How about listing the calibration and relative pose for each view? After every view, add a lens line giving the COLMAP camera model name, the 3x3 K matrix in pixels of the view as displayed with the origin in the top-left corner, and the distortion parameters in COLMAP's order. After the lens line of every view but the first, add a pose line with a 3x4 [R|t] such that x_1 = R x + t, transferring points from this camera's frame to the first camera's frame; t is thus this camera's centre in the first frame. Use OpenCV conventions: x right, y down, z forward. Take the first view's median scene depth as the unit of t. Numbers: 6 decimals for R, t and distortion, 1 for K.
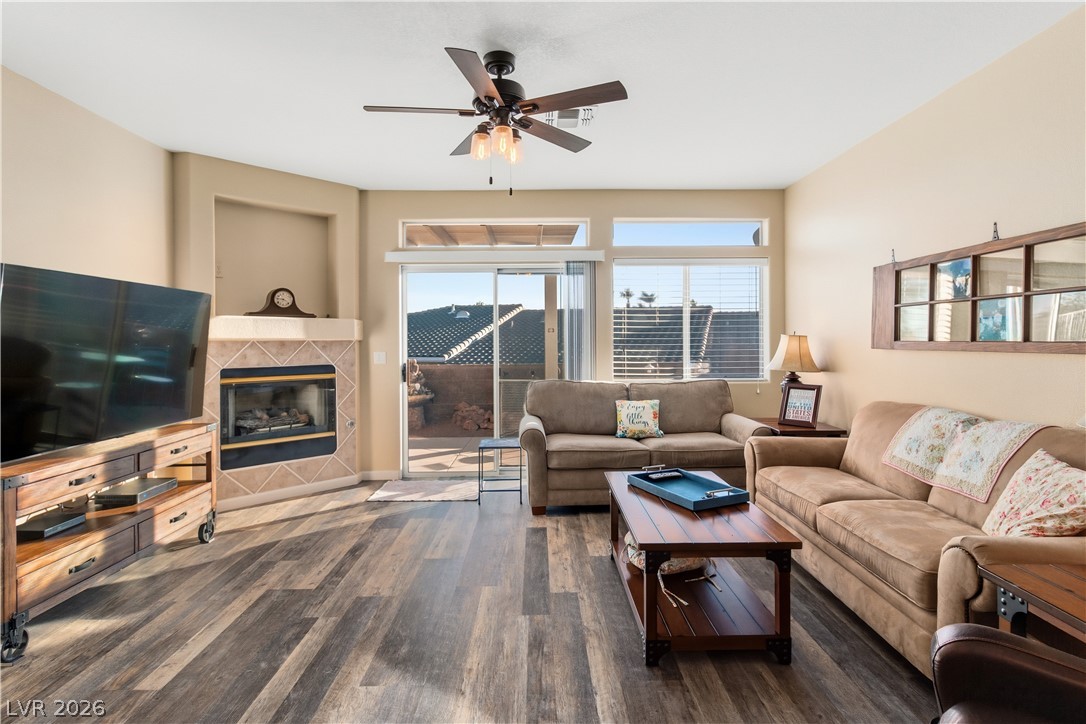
lens RADIAL K [[544.5, 0, 543.8], [0, 544.5, 338.8], [0, 0, 1]] dist [0.001460, -0.000107]
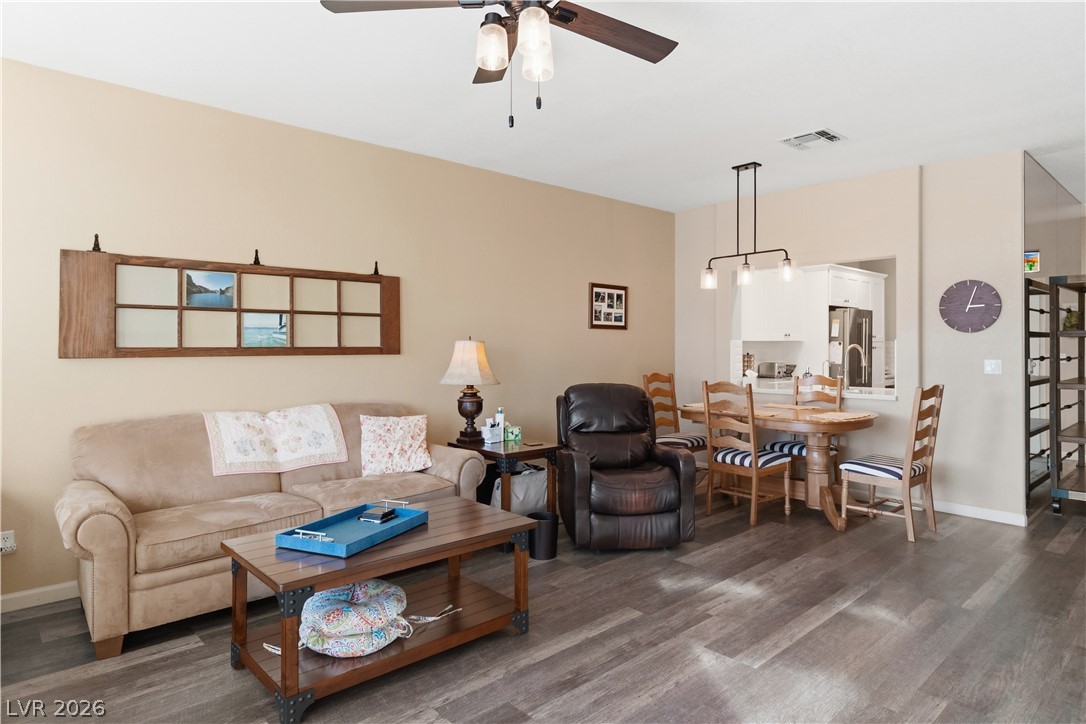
lens RADIAL K [[636.6, 0, 544.1], [0, 636.6, 342.5], [0, 0, 1]] dist [0.000209, -0.000263]
pose [[-0.665760, 0.003934, 0.746156, -0.543481], [-0.000418, 0.999984, -0.005645, 0.001131], [-0.746166, -0.004071, -0.665748, 1.218778]]
